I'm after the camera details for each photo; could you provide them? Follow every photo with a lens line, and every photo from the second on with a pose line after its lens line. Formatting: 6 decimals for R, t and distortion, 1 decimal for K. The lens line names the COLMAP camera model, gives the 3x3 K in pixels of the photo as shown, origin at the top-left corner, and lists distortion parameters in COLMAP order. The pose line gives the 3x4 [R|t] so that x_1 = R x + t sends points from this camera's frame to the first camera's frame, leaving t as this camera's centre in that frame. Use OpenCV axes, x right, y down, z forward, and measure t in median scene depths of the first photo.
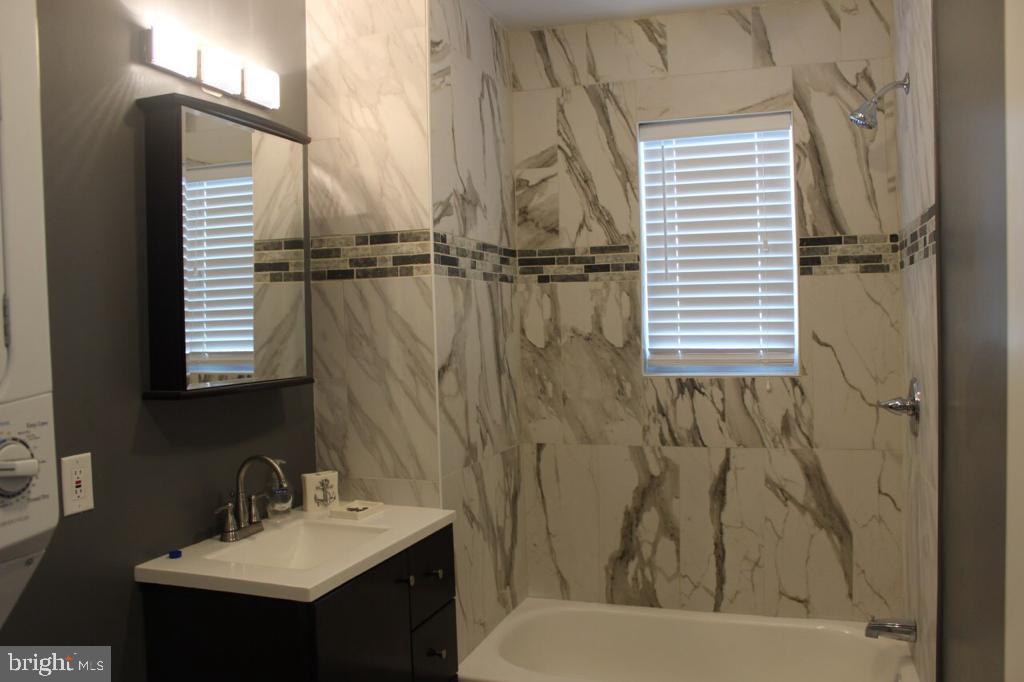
lens RADIAL K [[857.1, 0, 512.0], [0, 857.1, 341.0], [0, 0, 1]] dist [-0.167001, 0.154222]
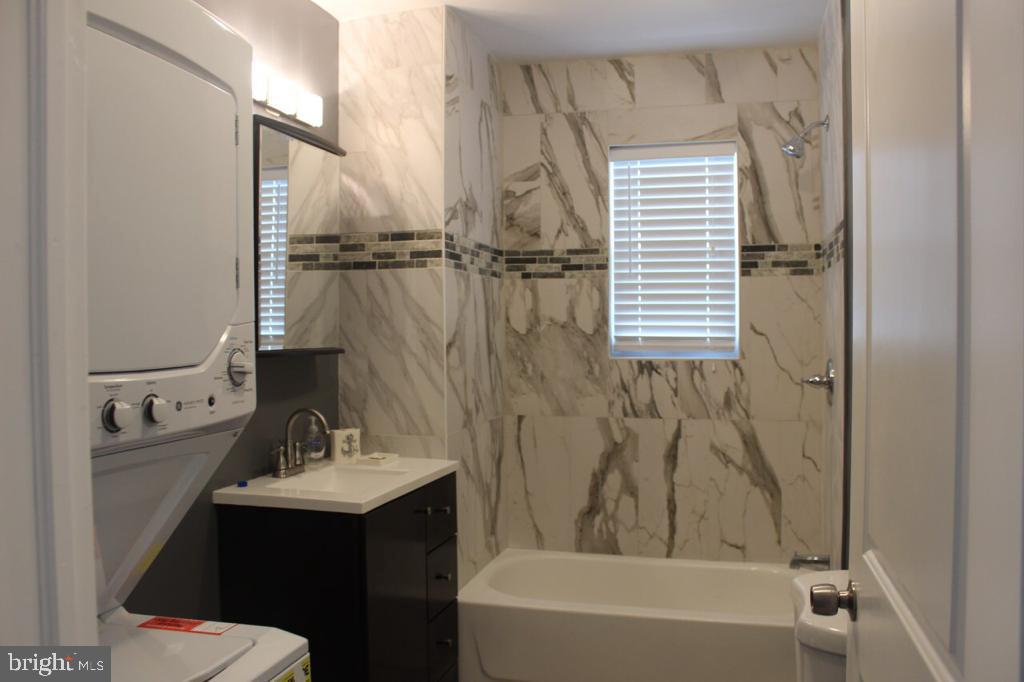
lens RADIAL K [[857.1, 0, 512.0], [0, 857.1, 341.0], [0, 0, 1]] dist [-0.167001, 0.154222]
pose [[0.997914, 0.018875, 0.061737, -0.059844], [-0.018170, 0.999763, -0.011956, 0.035700], [-0.061948, 0.010810, 0.998021, -0.194065]]
